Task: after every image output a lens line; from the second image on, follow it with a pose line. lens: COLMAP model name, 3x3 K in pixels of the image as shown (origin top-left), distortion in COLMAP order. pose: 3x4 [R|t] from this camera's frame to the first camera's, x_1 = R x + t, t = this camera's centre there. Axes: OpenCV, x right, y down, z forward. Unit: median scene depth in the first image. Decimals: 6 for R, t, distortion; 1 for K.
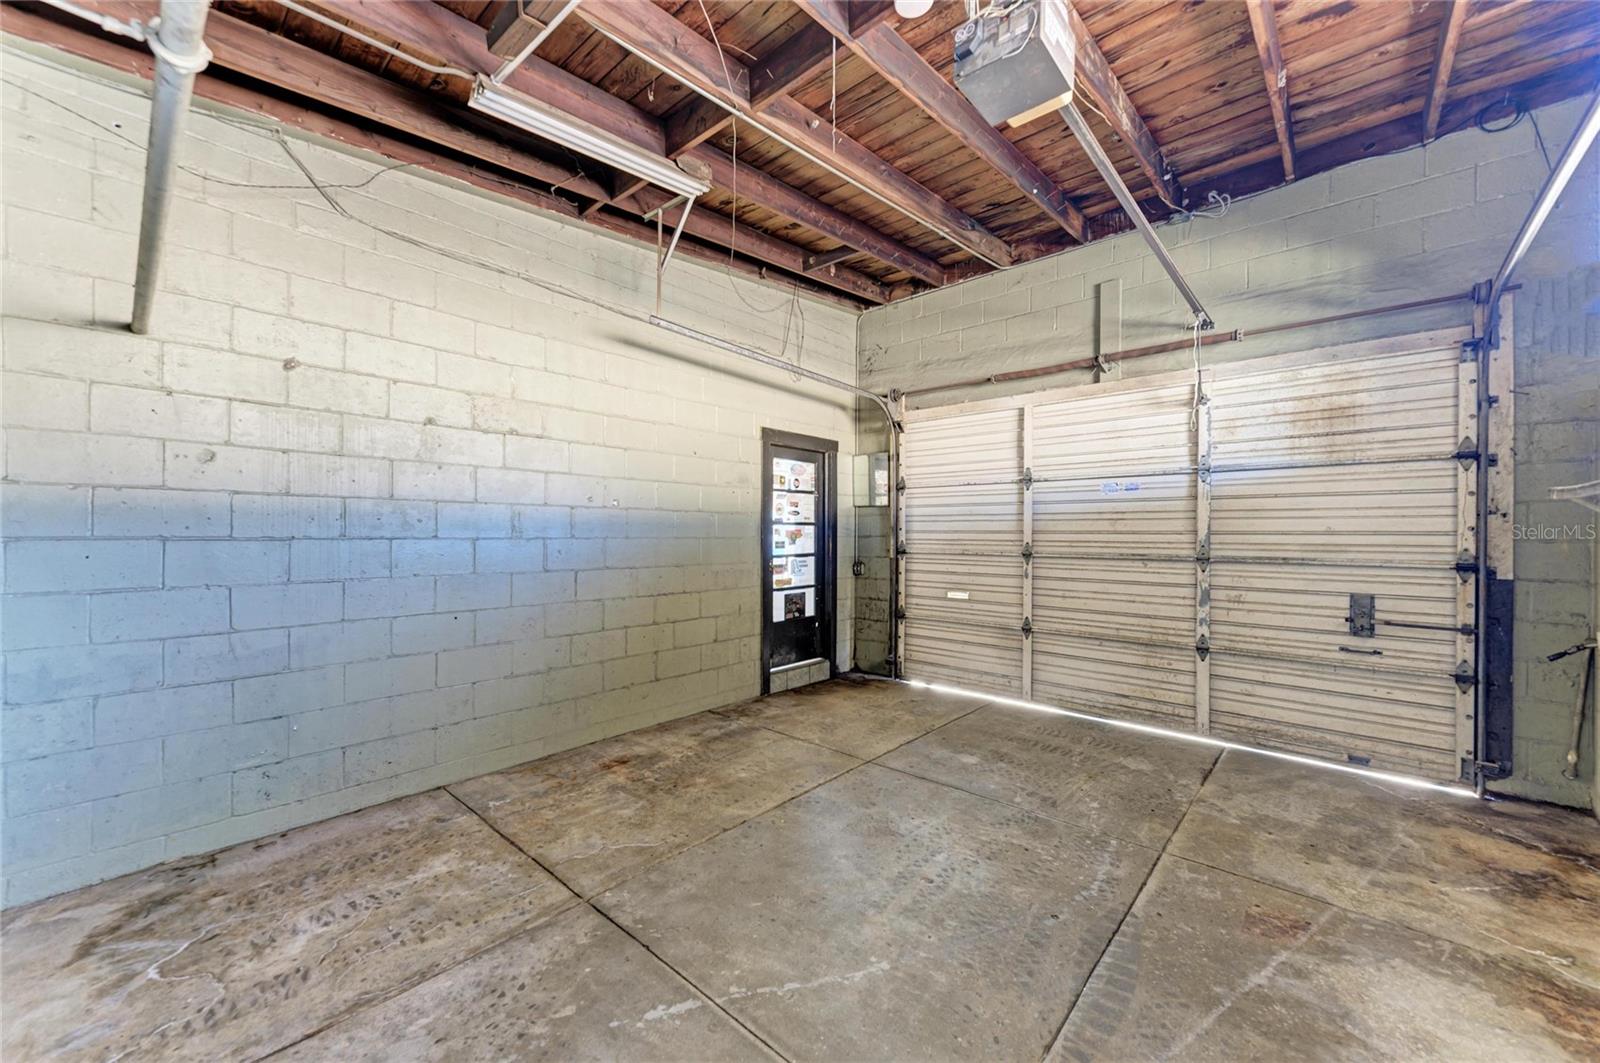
lens RADIAL K [[618.9, 0, 801.3], [0, 618.9, 532.3], [0, 0, 1]] dist [0.000591, -0.000018]
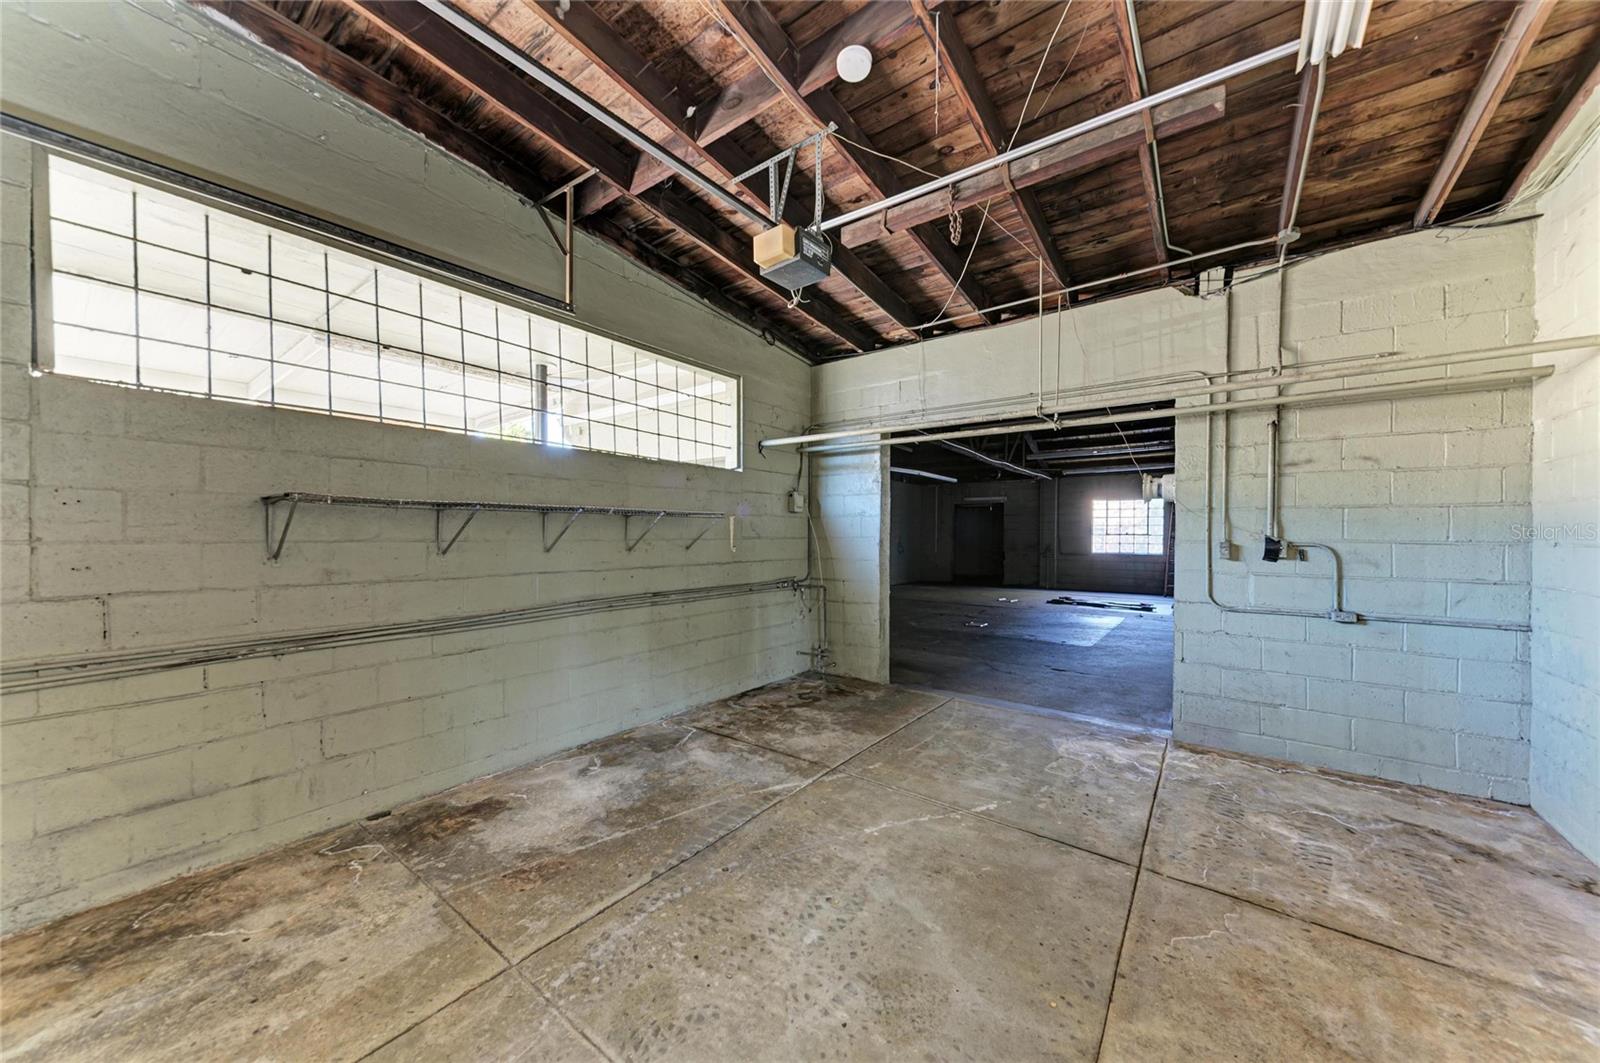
lens RADIAL K [[544.7, 0, 804.7], [0, 544.7, 537.4], [0, 0, 1]] dist [-0.001255, -0.000161]
pose [[-0.996209, -0.005353, -0.086828, 0.332725], [-0.005907, 0.999964, 0.006126, -0.001251], [0.086792, 0.006616, -0.996205, 1.892599]]
